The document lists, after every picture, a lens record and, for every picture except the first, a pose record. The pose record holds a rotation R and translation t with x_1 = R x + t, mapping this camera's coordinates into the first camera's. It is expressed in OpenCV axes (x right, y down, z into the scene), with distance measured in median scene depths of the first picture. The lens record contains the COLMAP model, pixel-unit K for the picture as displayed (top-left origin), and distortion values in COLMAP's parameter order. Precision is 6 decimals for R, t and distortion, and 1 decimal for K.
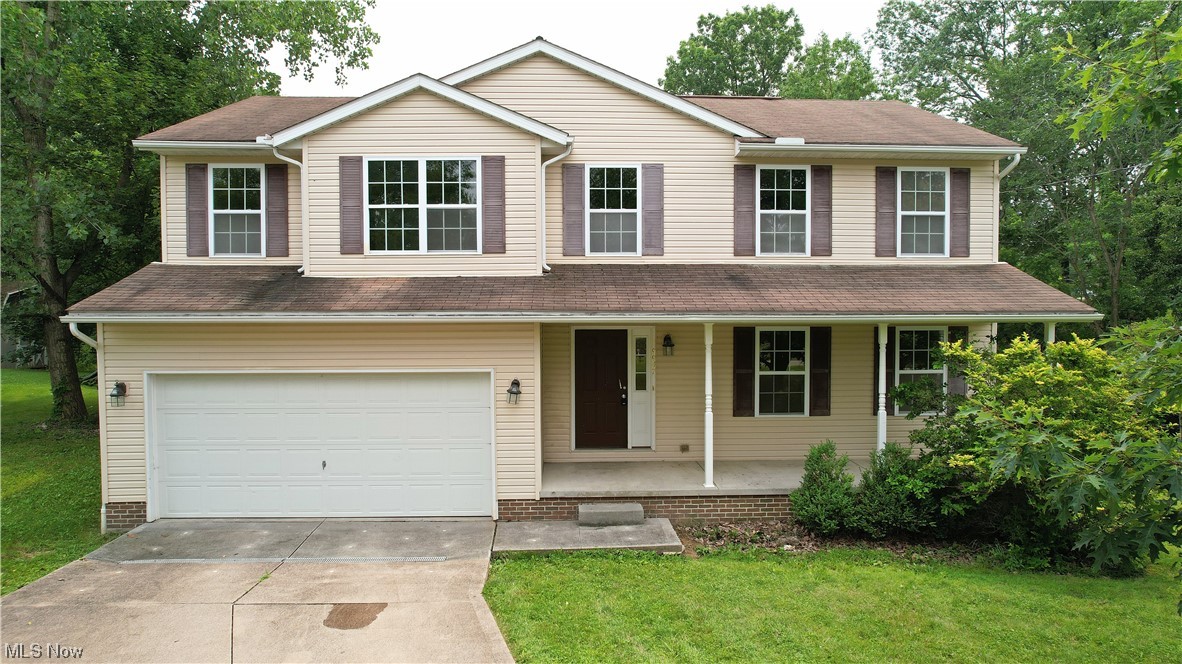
lens RADIAL K [[757.7, 0, 591.0], [0, 757.7, 332.0], [0, 0, 1]] dist [-0.046990, -0.000026]
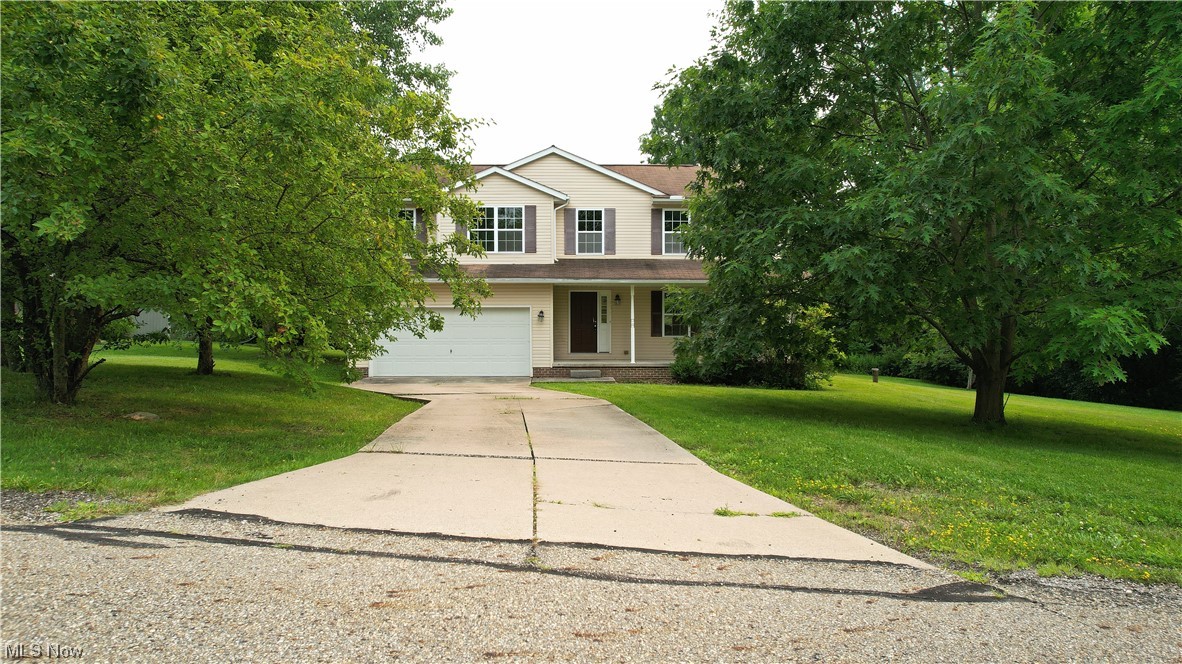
lens RADIAL K [[757.7, 0, 591.0], [0, 757.7, 332.0], [0, 0, 1]] dist [-0.046990, -0.000026]
pose [[0.999869, 0.002908, -0.015927, 0.066065], [-0.003159, 0.999871, -0.015755, 0.137354], [0.015879, 0.015804, 0.999749, -1.008155]]
